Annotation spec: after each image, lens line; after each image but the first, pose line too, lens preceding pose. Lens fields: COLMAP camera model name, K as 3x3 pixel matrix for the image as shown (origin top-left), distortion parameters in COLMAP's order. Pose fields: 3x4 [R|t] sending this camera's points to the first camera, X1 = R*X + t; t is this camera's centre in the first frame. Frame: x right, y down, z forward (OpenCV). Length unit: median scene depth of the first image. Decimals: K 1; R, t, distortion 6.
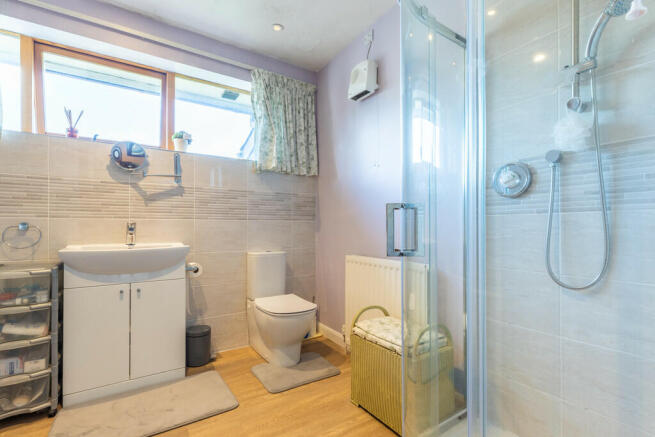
lens RADIAL K [[301.3, 0, 330.7], [0, 301.3, 222.6], [0, 0, 1]] dist [0.003818, 0.000861]
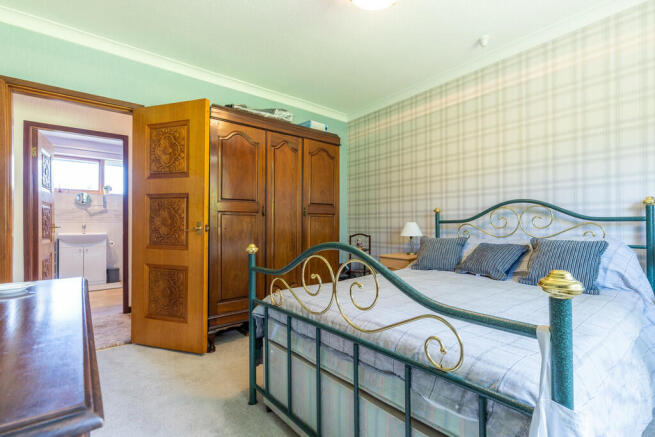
lens RADIAL K [[301.3, 0, 326.7], [0, 301.3, 221.7], [0, 0, 1]] dist [0.003818, 0.000861]
pose [[0.995114, 0.004092, 0.098643, 1.050498], [-0.003688, 0.999984, -0.004276, -0.018364], [-0.098659, 0.003891, 0.995114, -1.624402]]
